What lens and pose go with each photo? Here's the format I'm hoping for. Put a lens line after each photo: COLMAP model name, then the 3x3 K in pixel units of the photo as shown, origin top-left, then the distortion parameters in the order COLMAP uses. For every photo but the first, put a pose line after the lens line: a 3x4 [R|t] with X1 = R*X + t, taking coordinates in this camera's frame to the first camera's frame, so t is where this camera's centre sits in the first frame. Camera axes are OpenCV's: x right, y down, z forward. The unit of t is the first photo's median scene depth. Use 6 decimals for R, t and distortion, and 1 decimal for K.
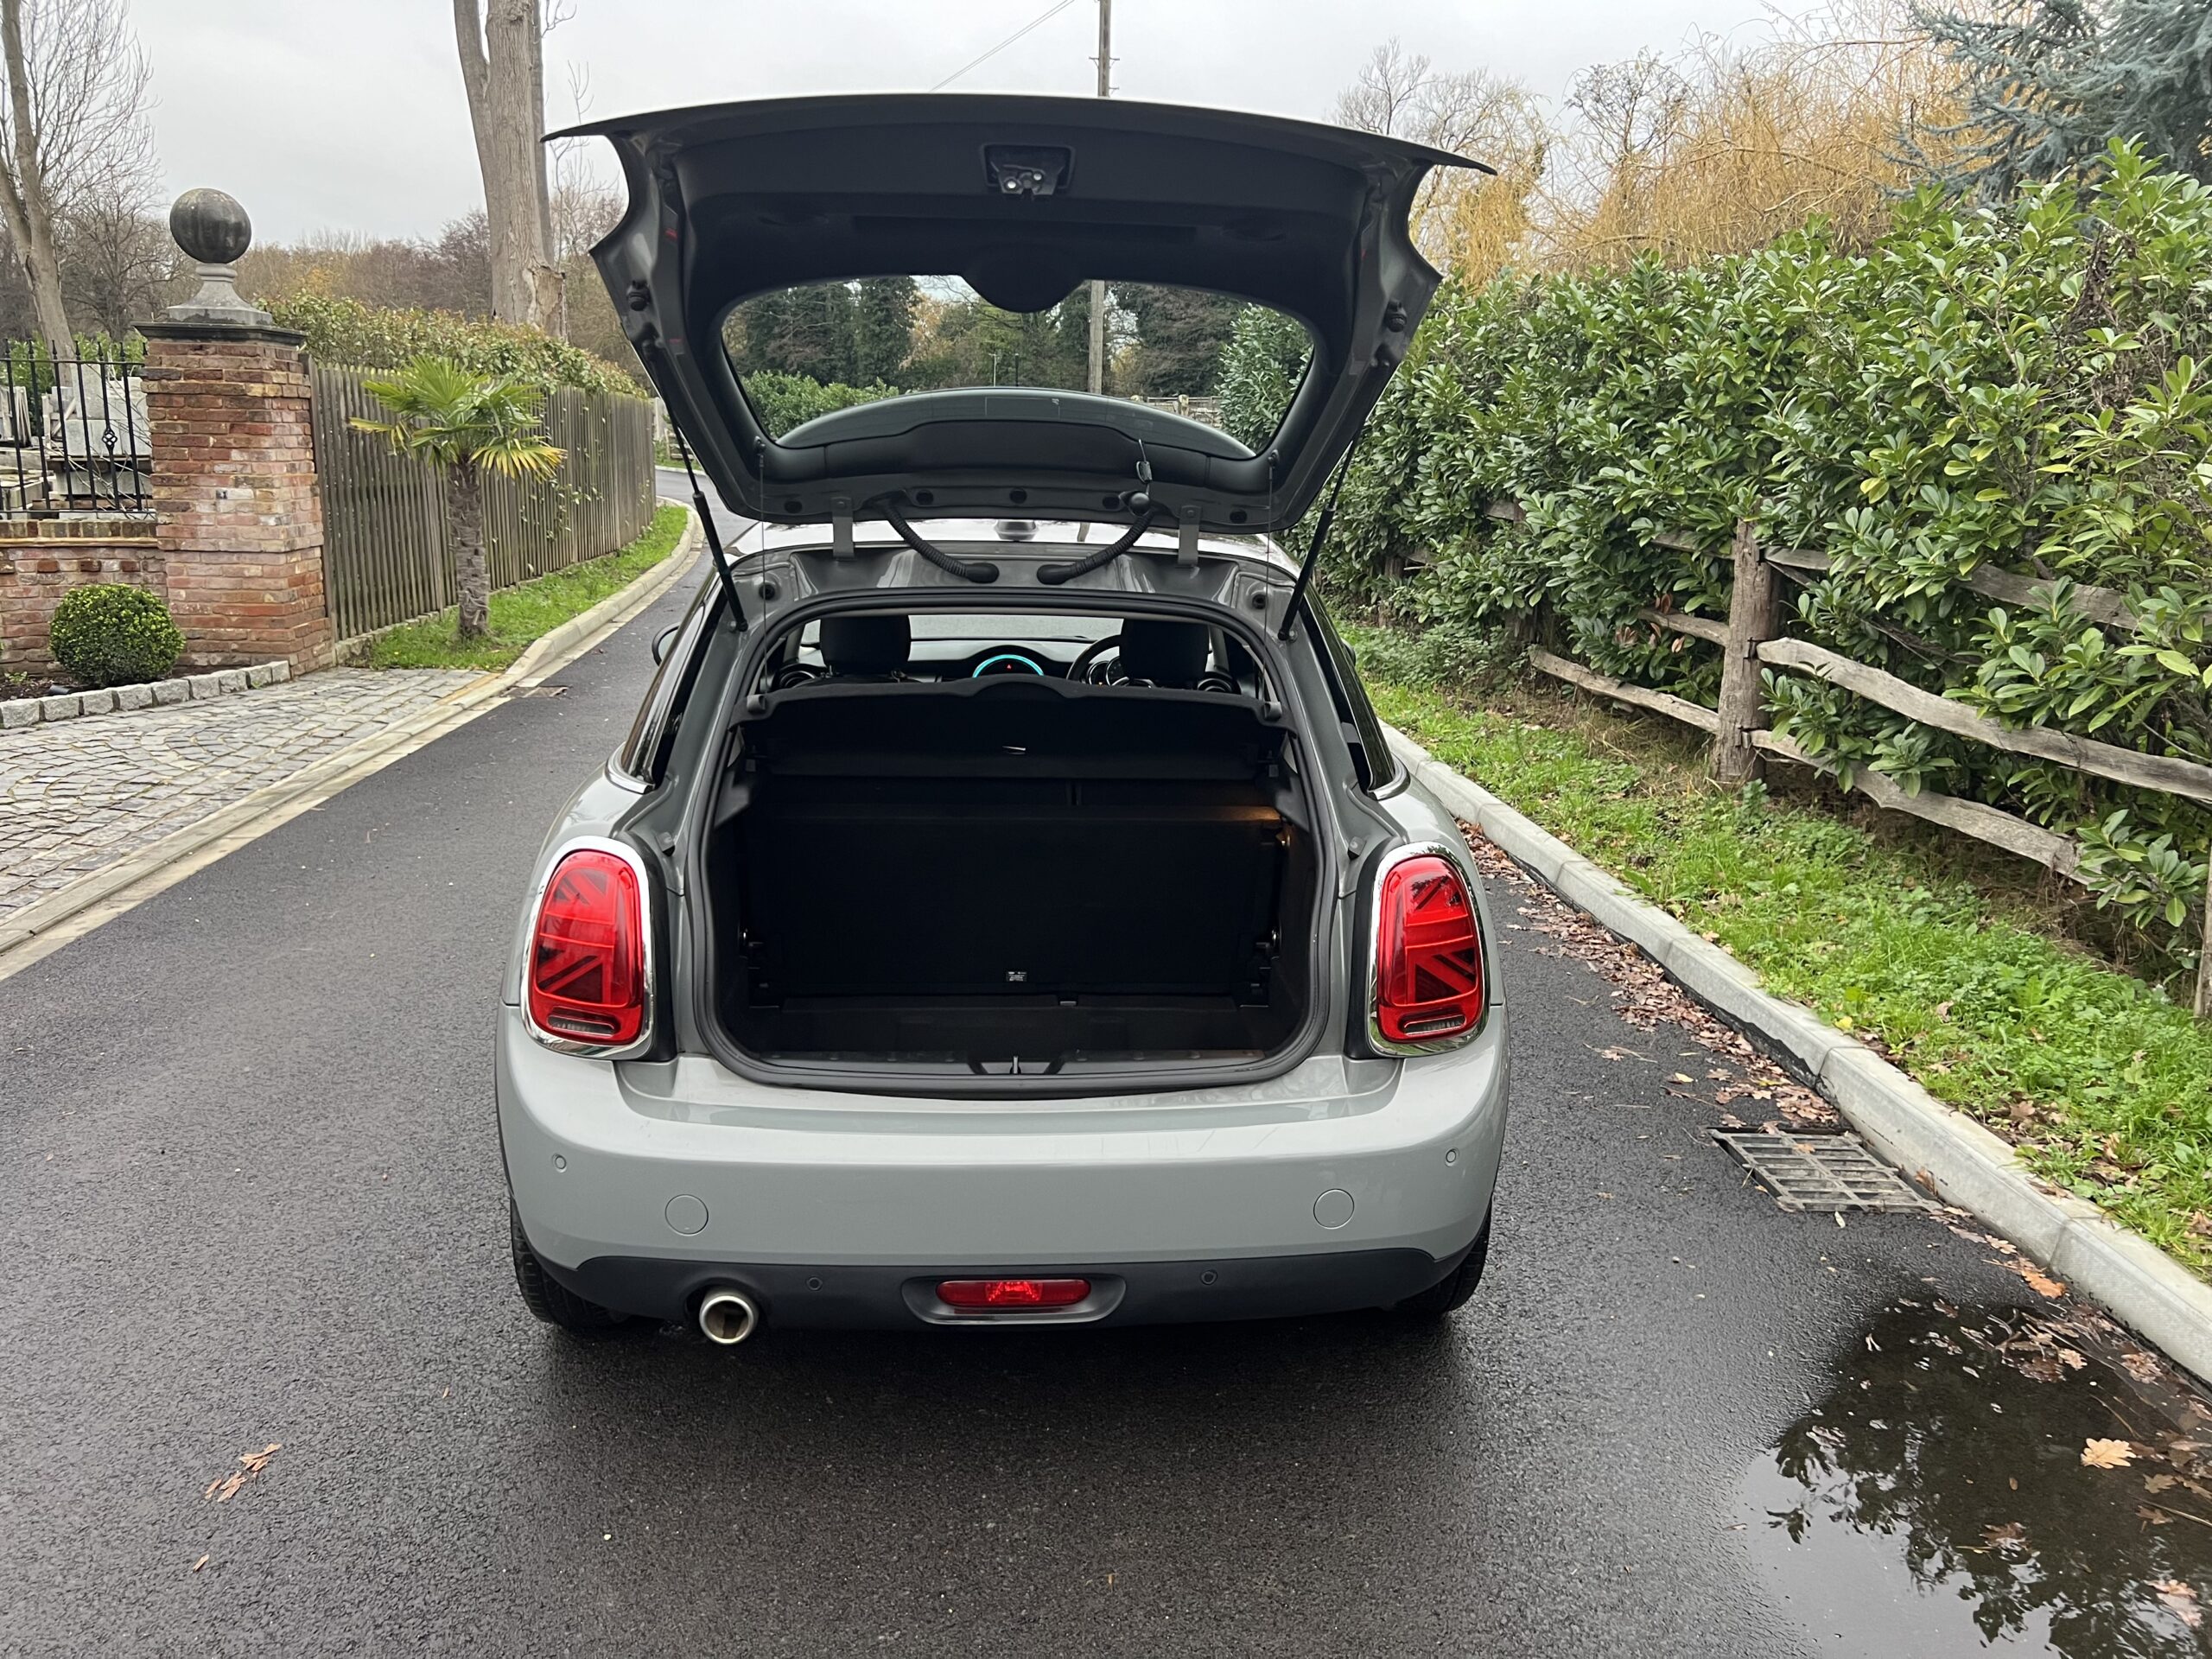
lens RADIAL K [[1657.9, 0, 1108.4], [0, 1657.9, 793.6], [0, 0, 1]] dist [0.053601, -0.051054]
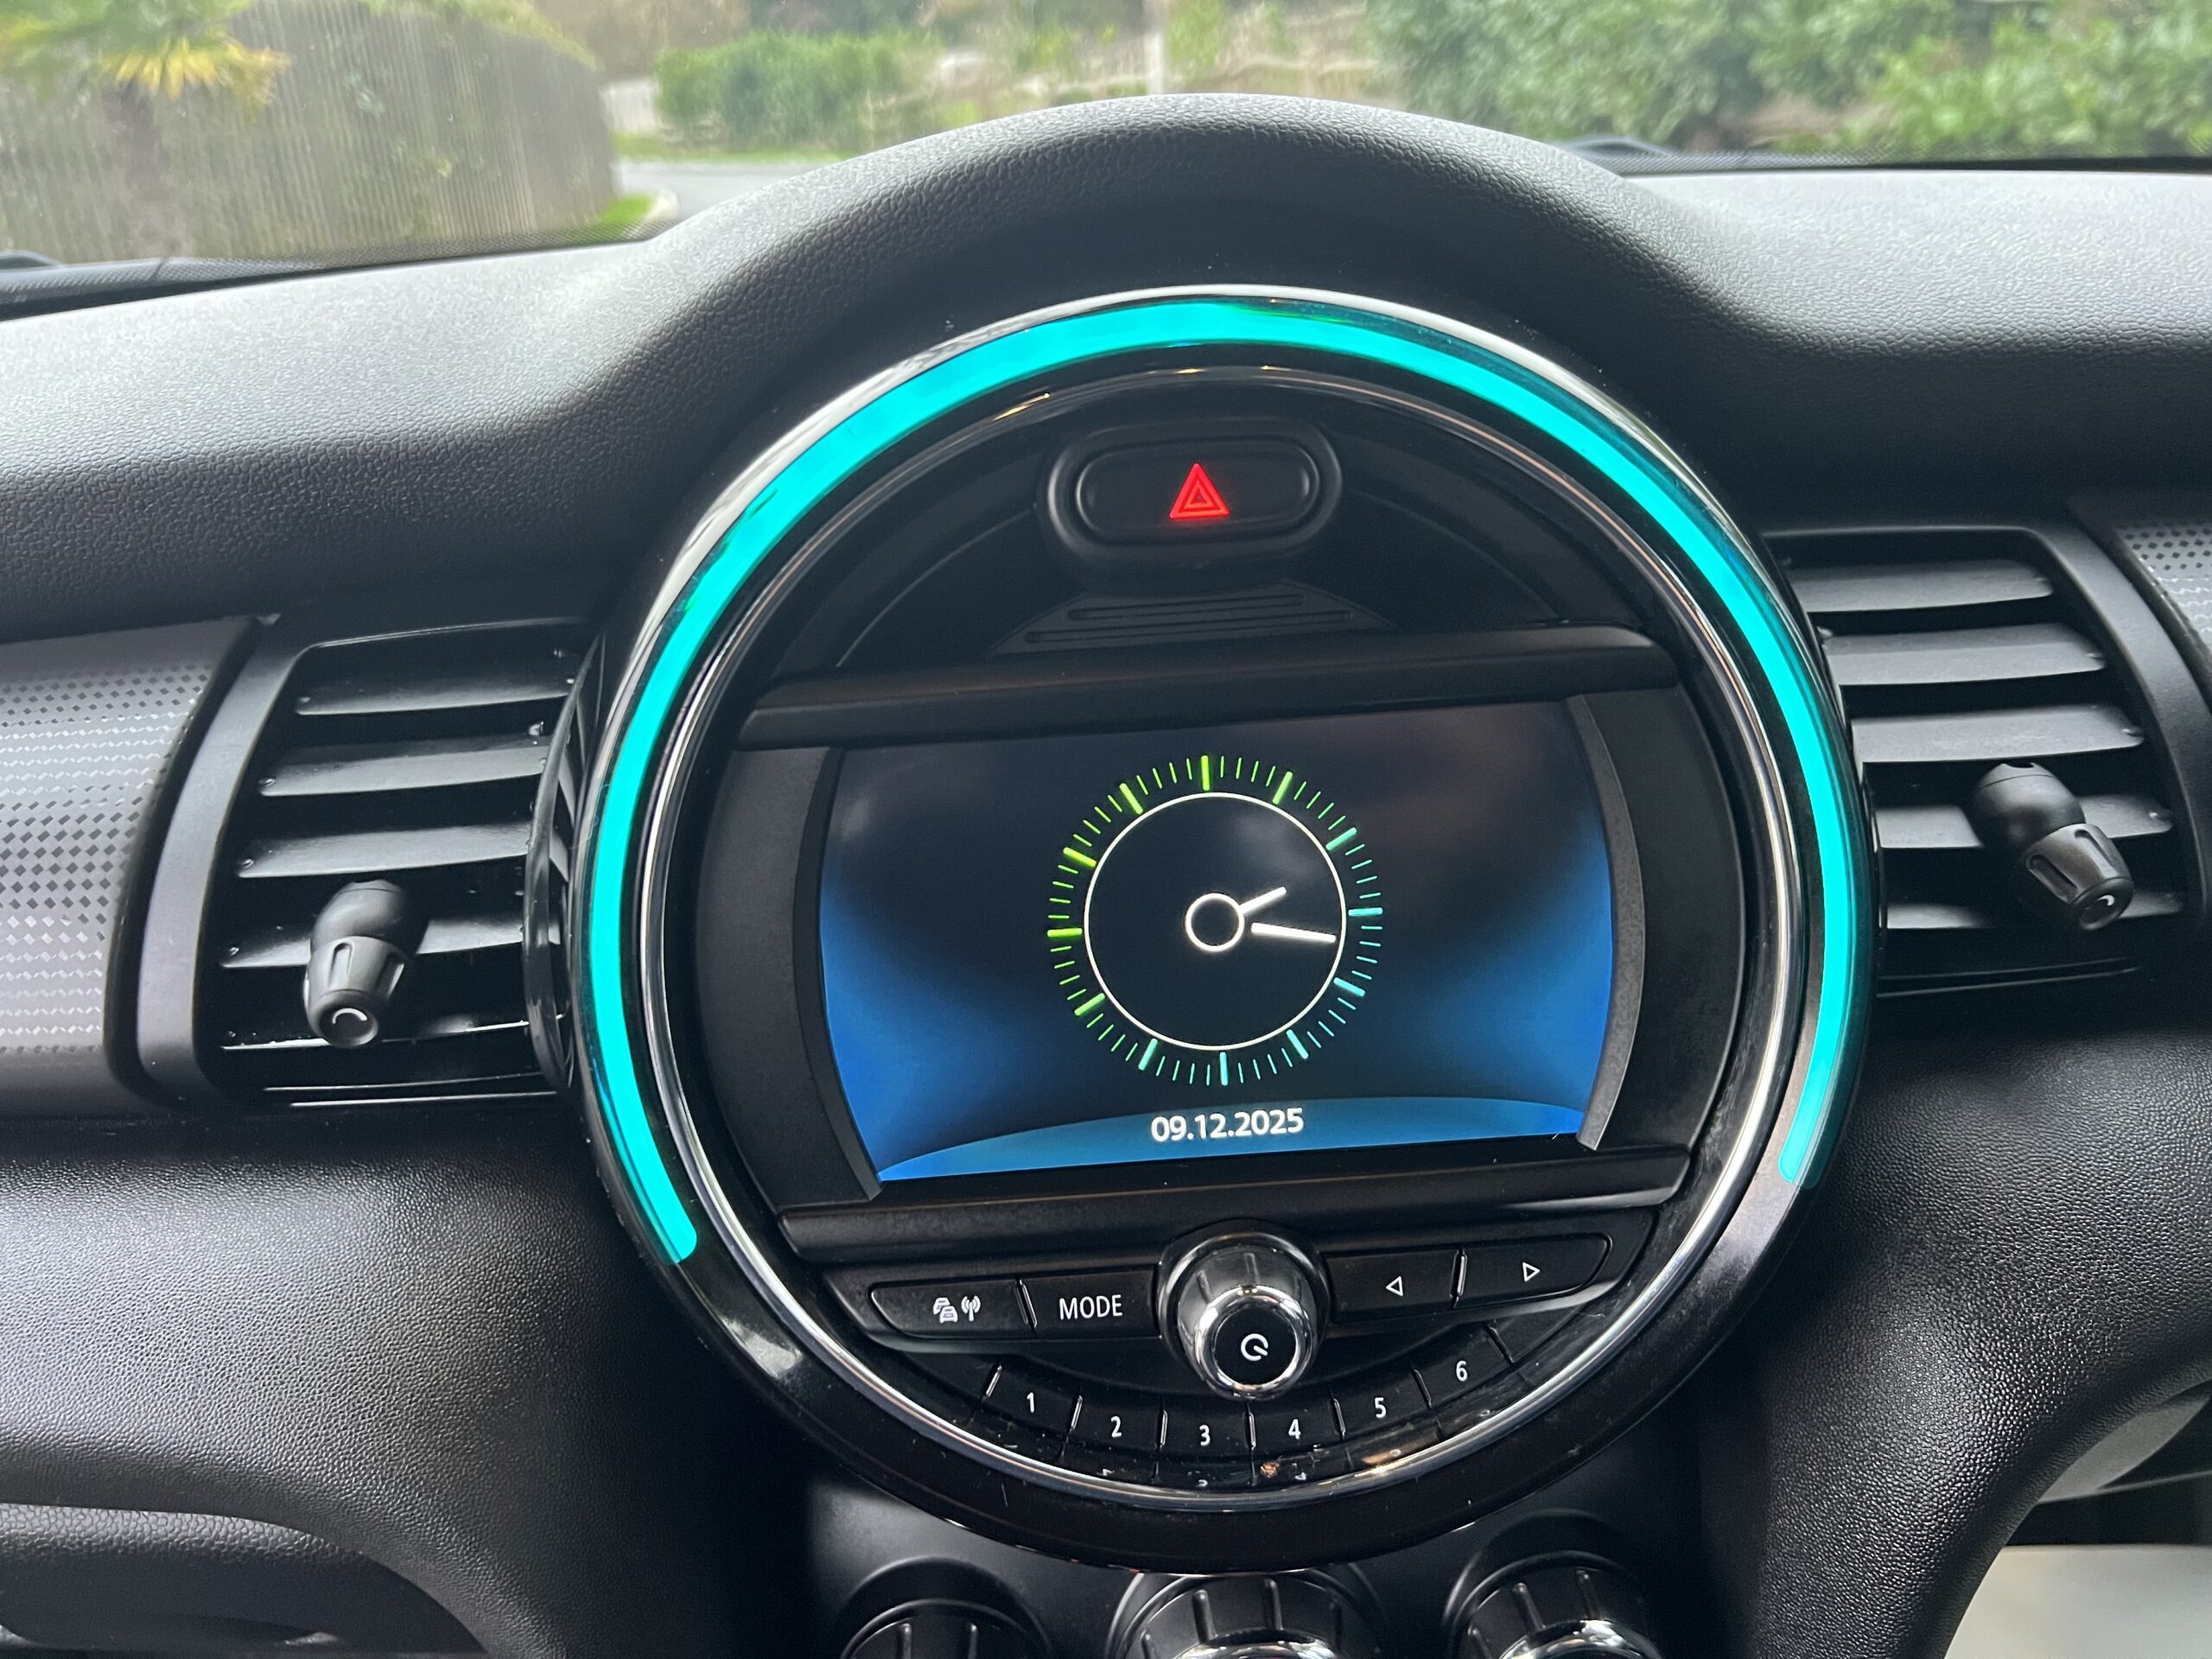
lens RADIAL K [[1674.8, 0, 1112.4], [0, 1674.8, 843.7], [0, 0, 1]] dist [0.028073, -0.051394]
pose [[0.996602, -0.063146, -0.052889, -0.041695], [0.072562, 0.976913, 0.200936, -0.053361], [0.038980, -0.204091, 0.978176, 0.649638]]
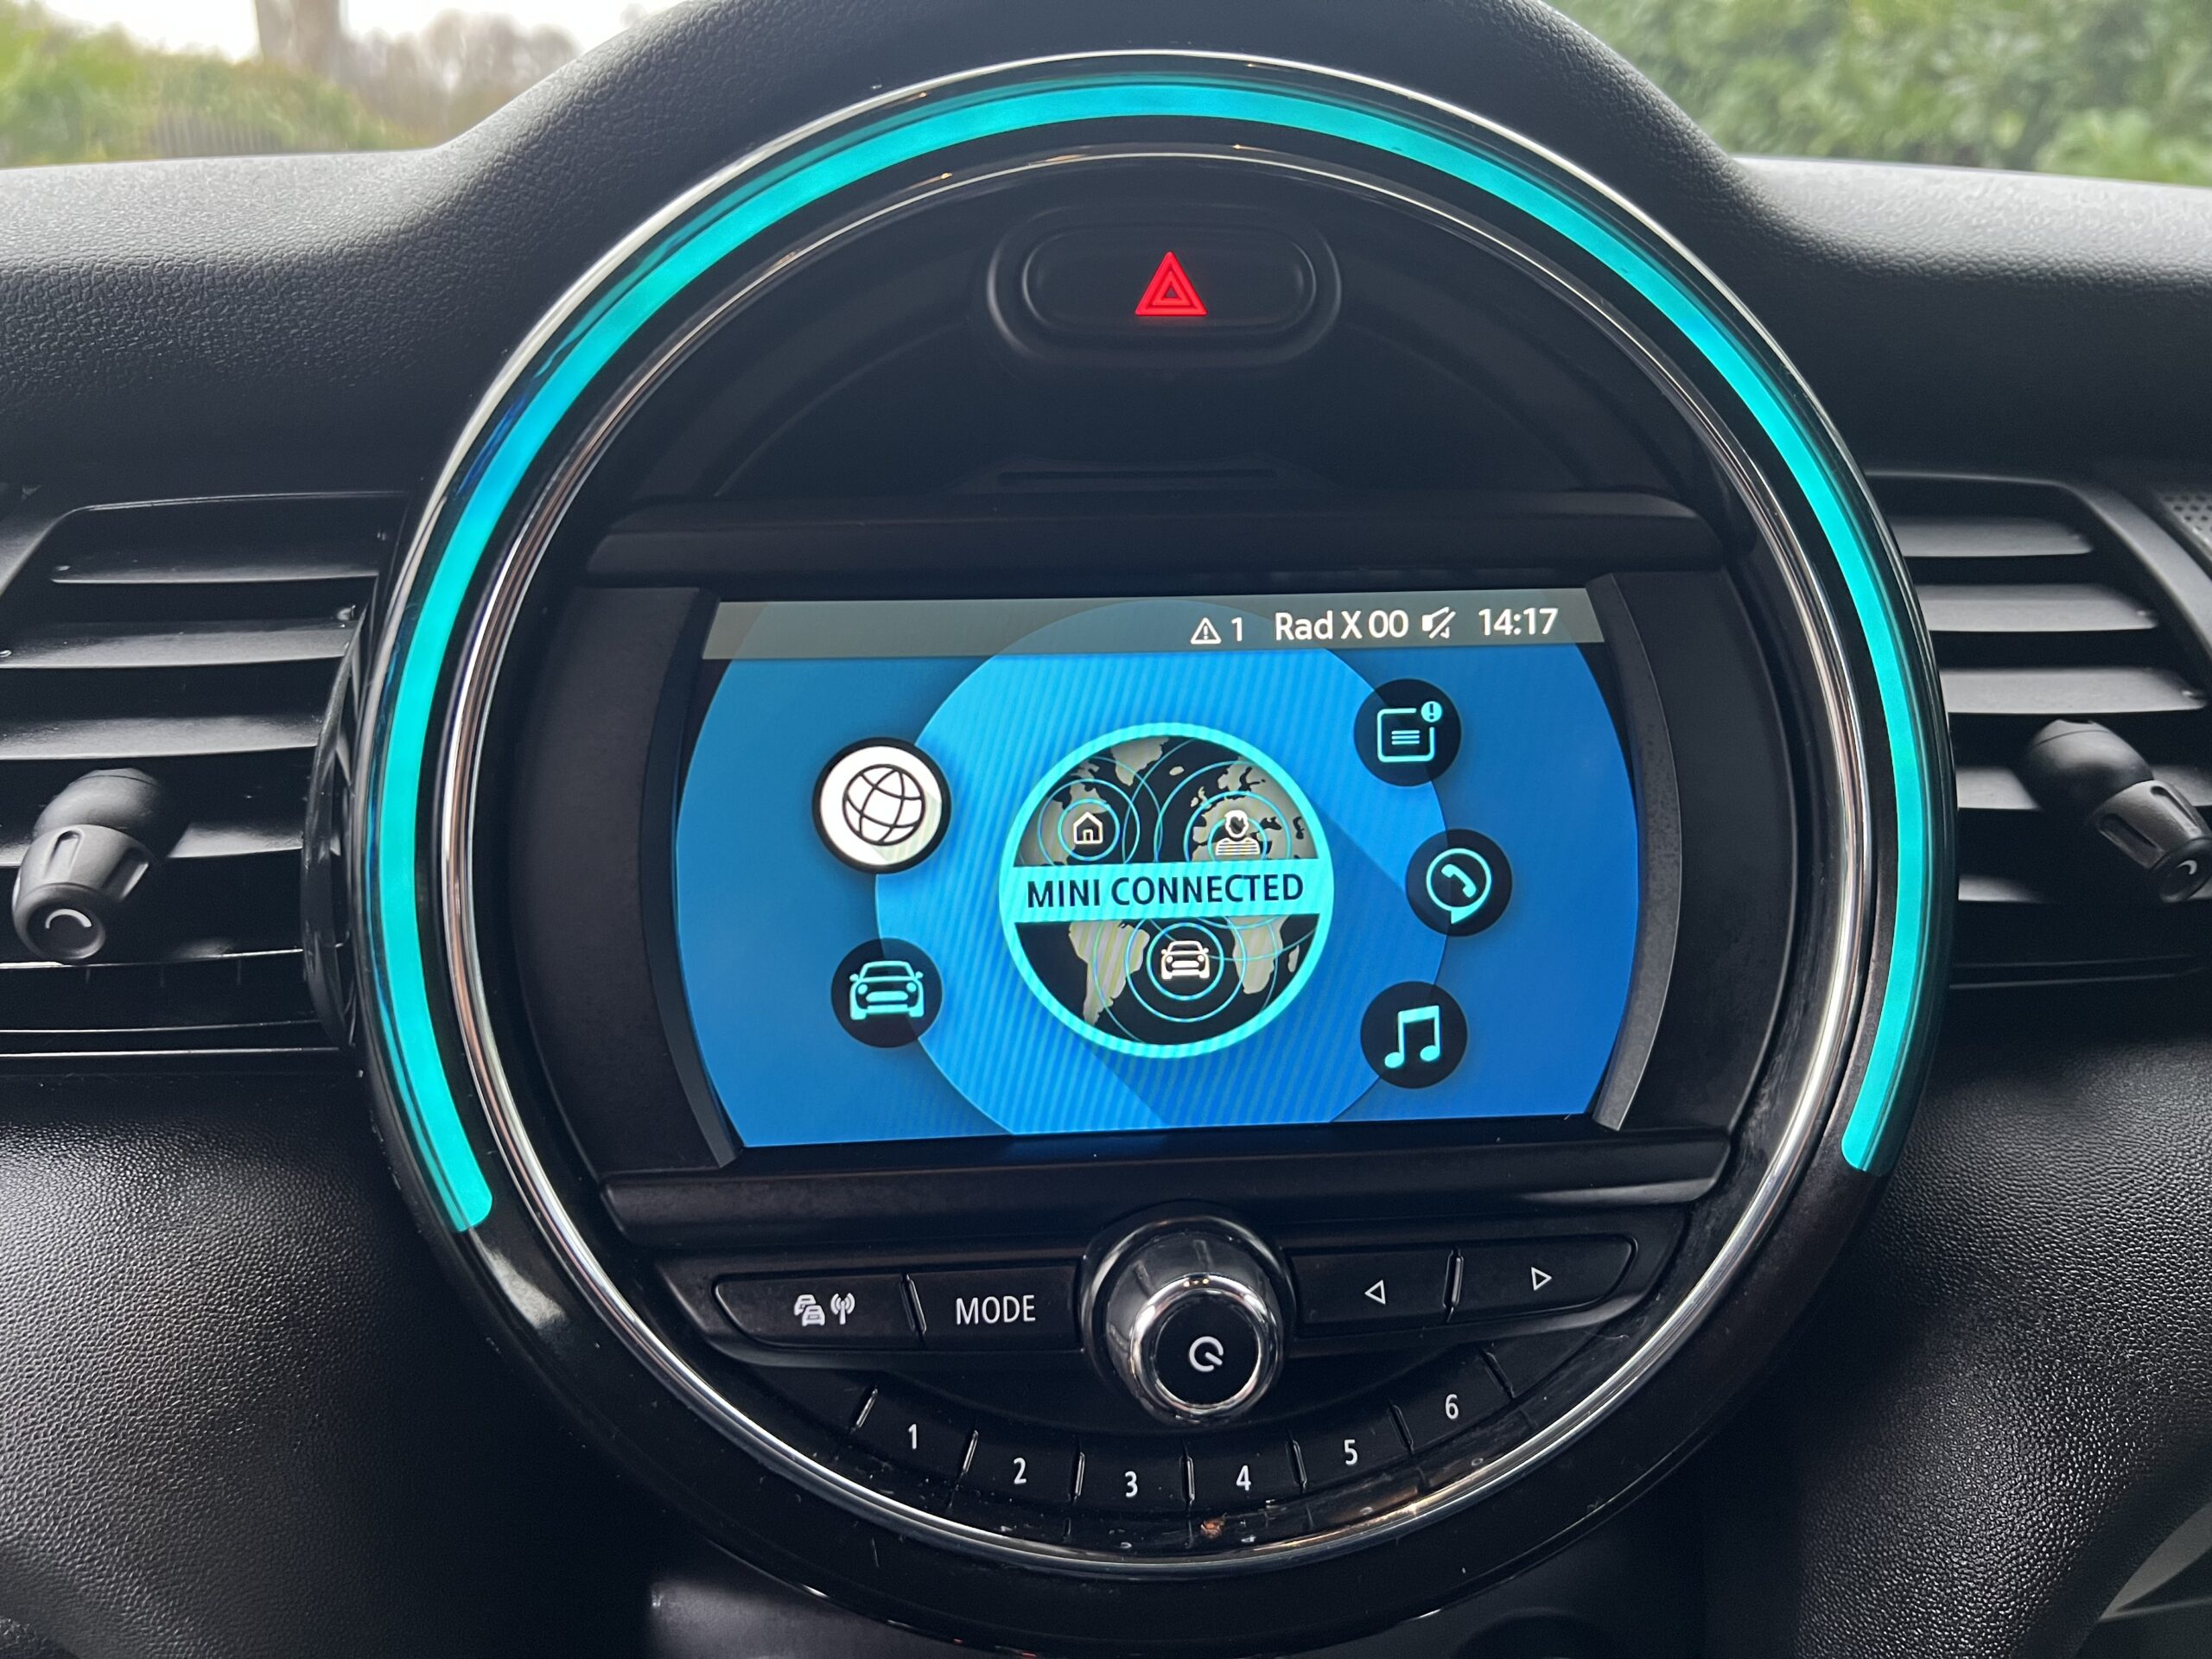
lens RADIAL K [[1689.7, 0, 1095.9], [0, 1689.7, 838.0], [0, 0, 1]] dist [0.006398, -0.019156]
pose [[0.999516, -0.027505, 0.014546, -0.043546], [0.025775, 0.993808, 0.108080, -0.046017], [-0.017429, -0.107653, 0.994036, 0.656493]]
